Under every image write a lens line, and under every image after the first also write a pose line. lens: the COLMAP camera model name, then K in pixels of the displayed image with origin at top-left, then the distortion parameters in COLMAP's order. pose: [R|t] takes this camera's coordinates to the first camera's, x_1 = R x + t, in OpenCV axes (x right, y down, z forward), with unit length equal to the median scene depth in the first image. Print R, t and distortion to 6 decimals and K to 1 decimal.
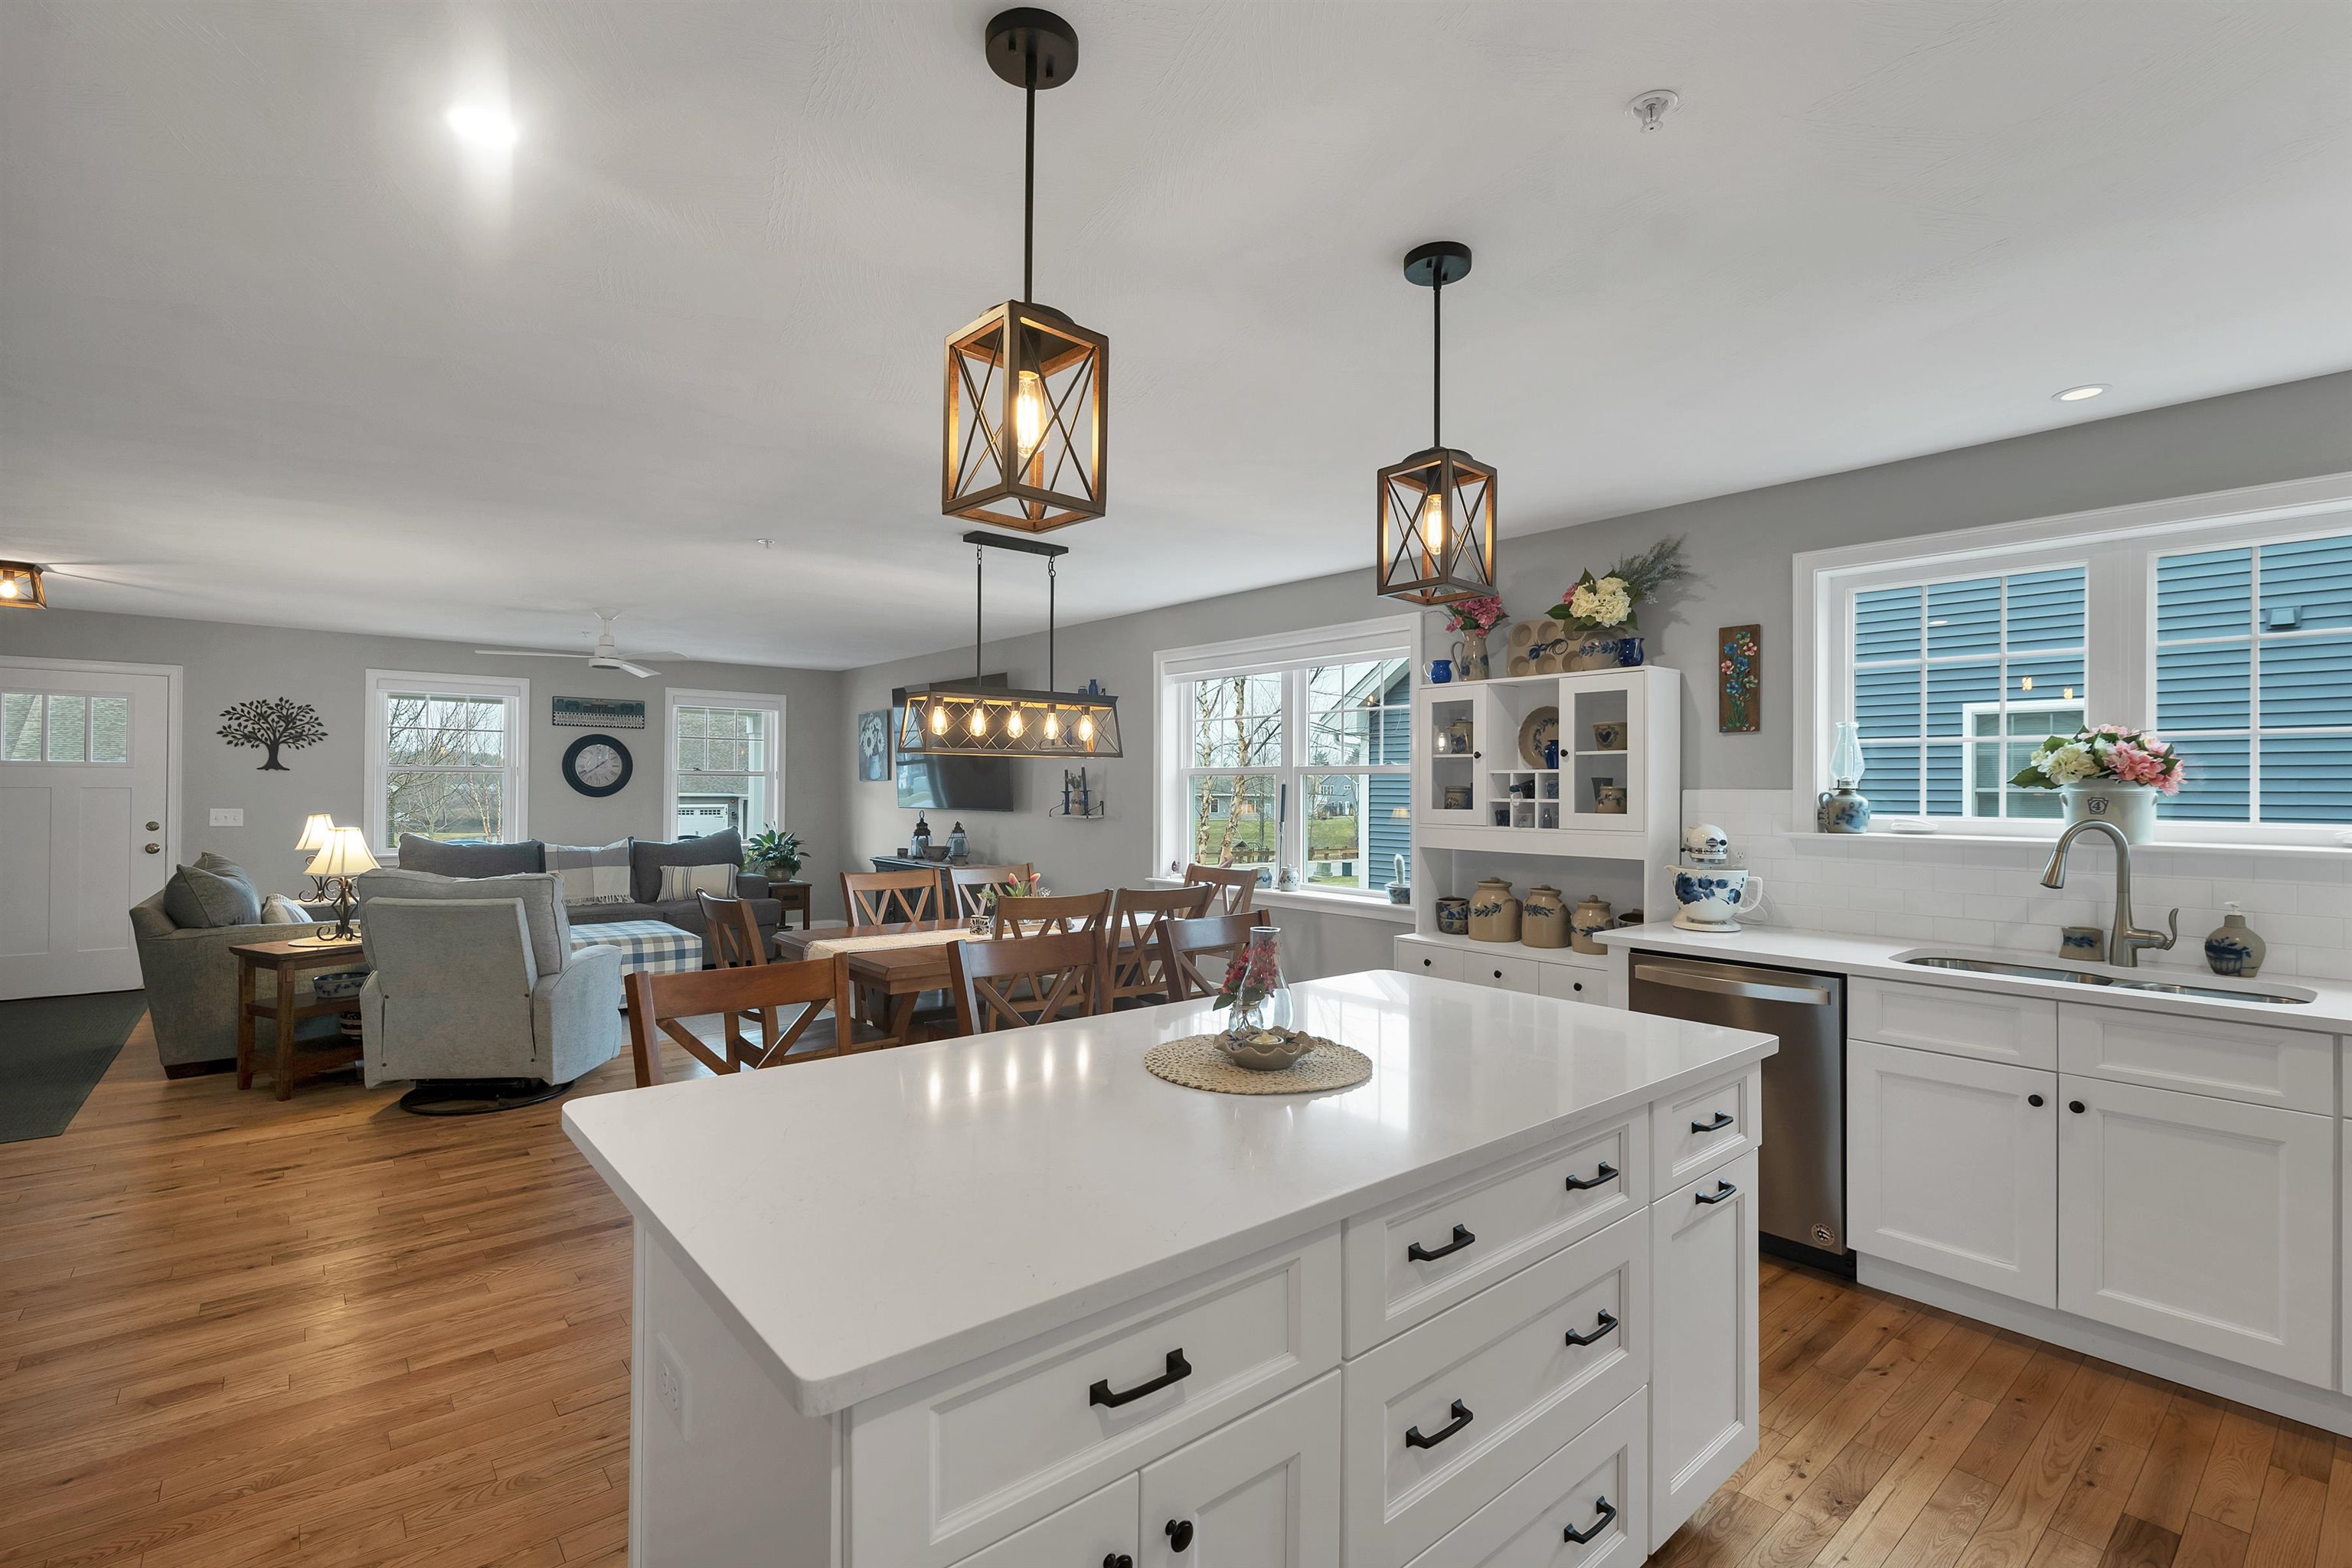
lens RADIAL K [[1063.9, 0, 1175.5], [0, 1063.9, 779.8], [0, 0, 1]] dist [-0.003638, 0.001385]
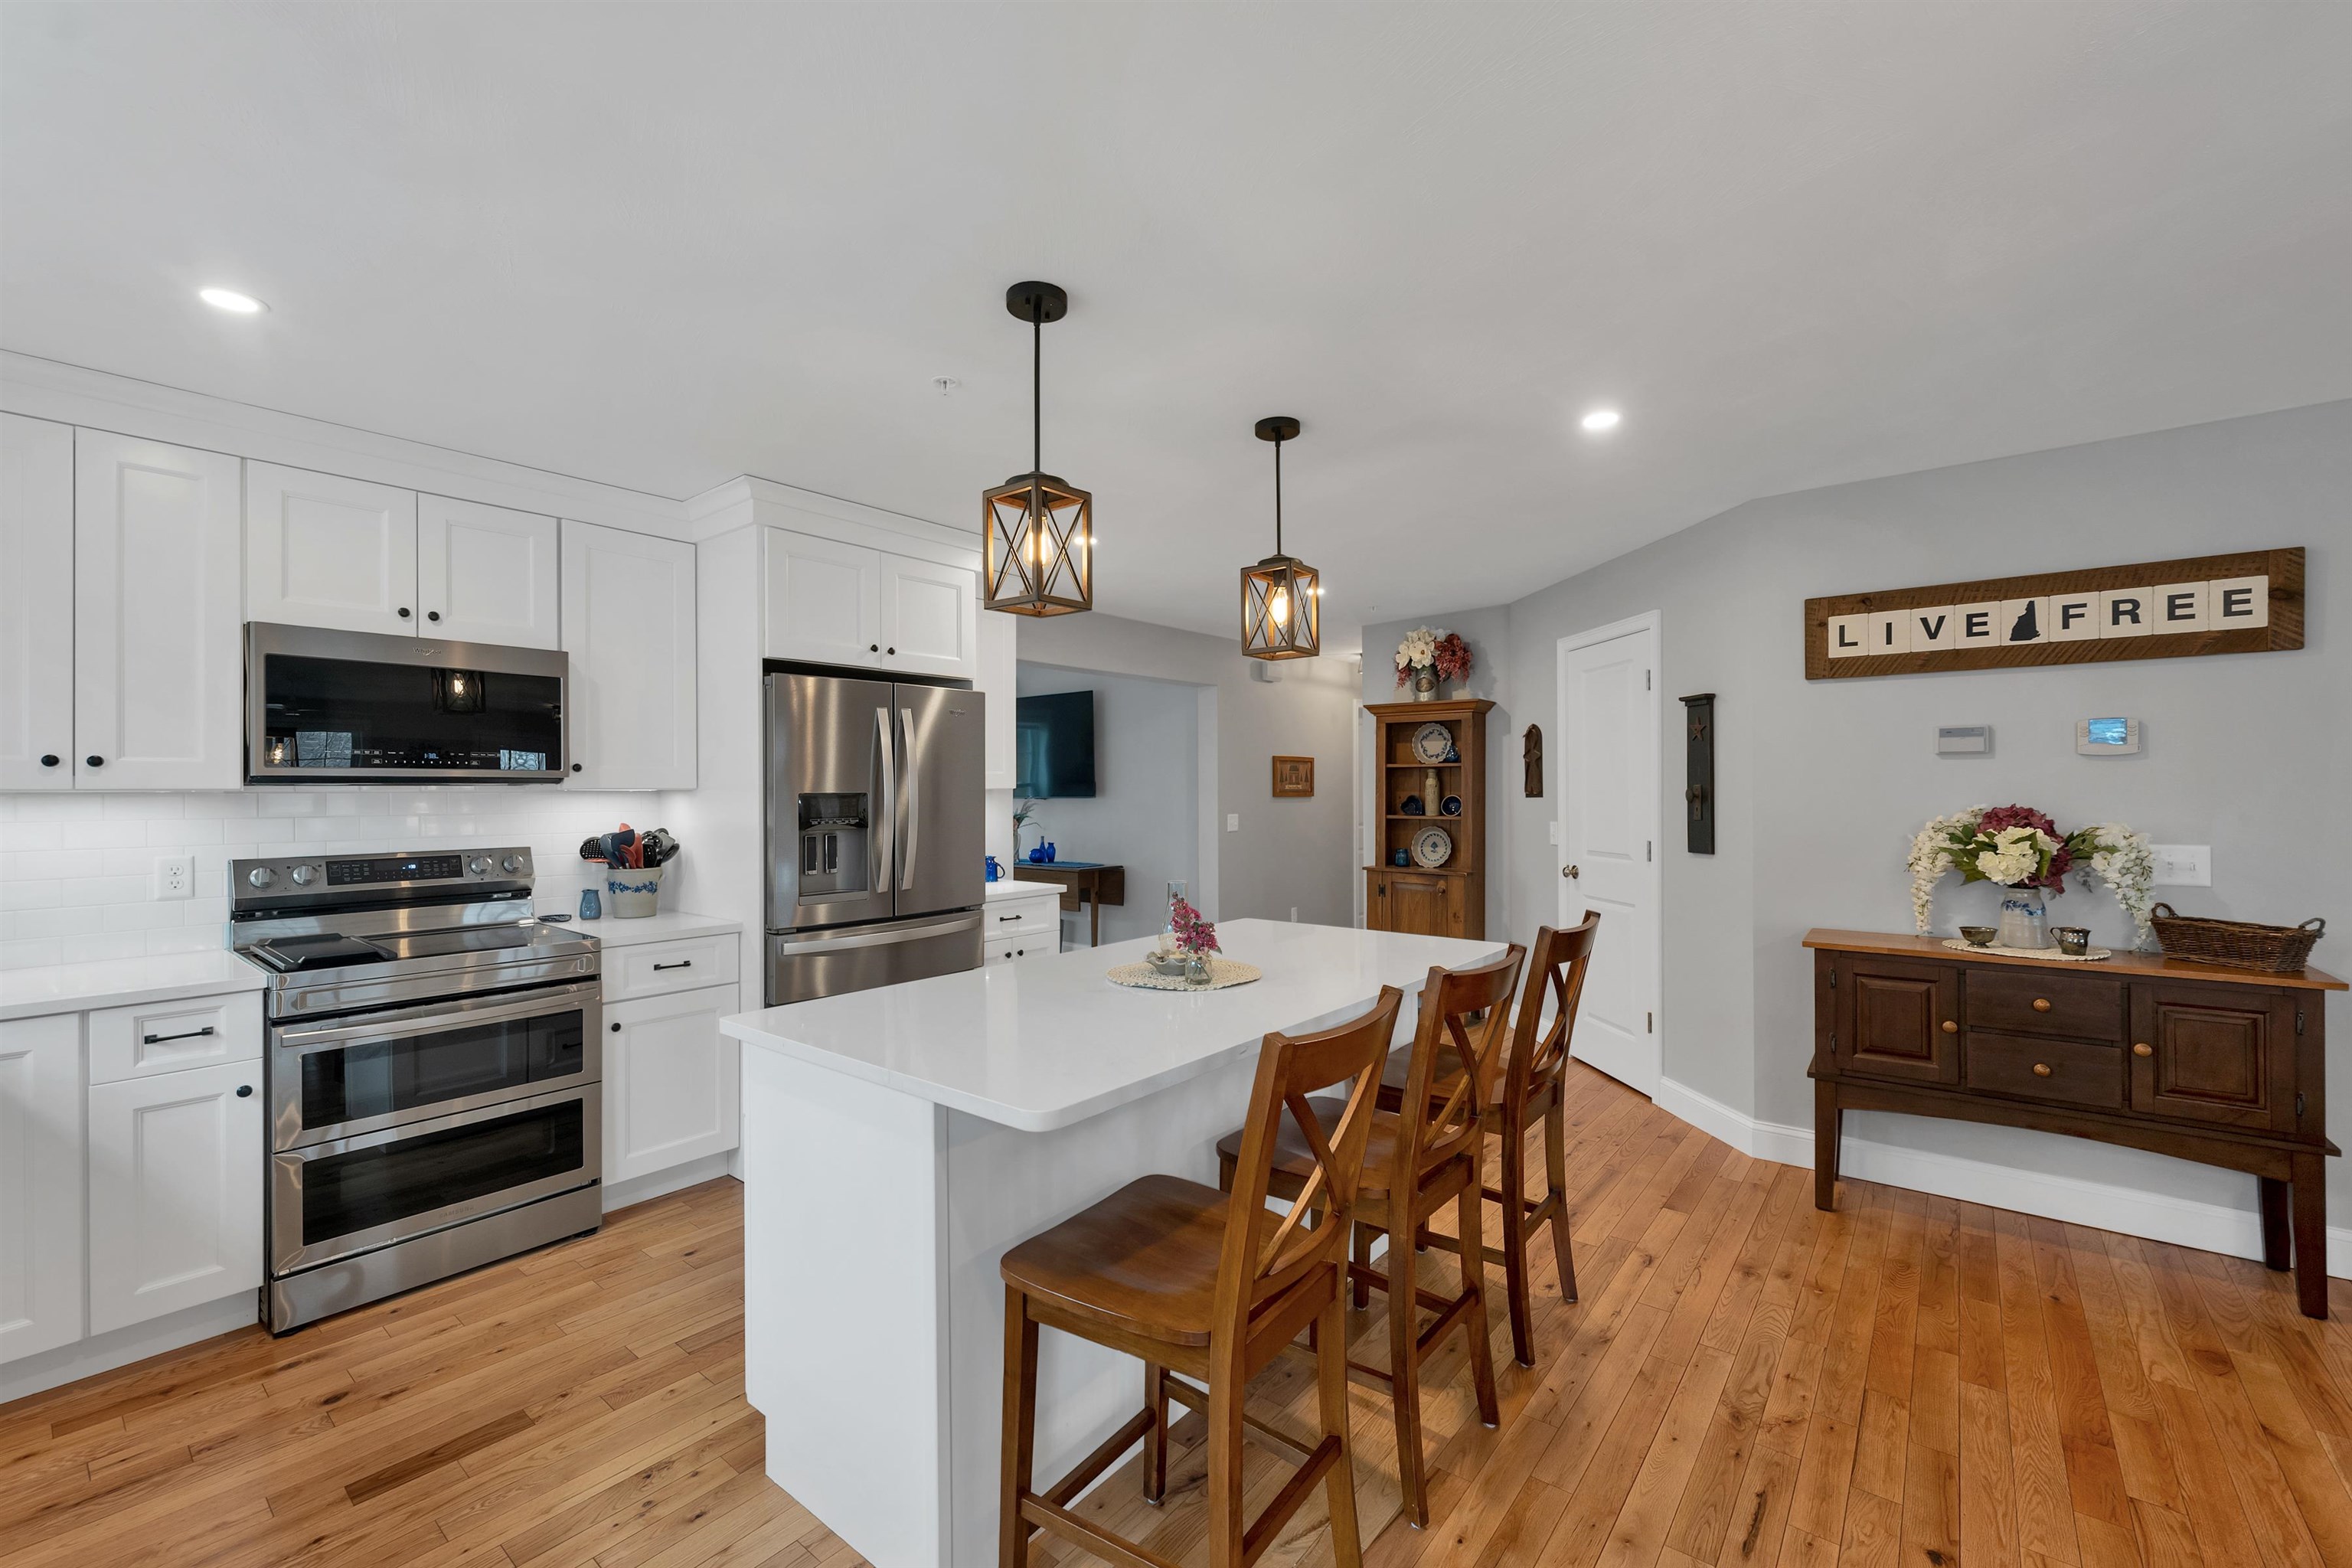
lens RADIAL K [[963.5, 0, 1171.0], [0, 963.5, 786.5], [0, 0, 1]] dist [-0.000766, -0.000047]
pose [[-0.983000, -0.001288, -0.183600, 0.092312], [0.001136, 0.999914, -0.013097, 0.006656], [0.183601, -0.013083, -0.982914, 0.622507]]
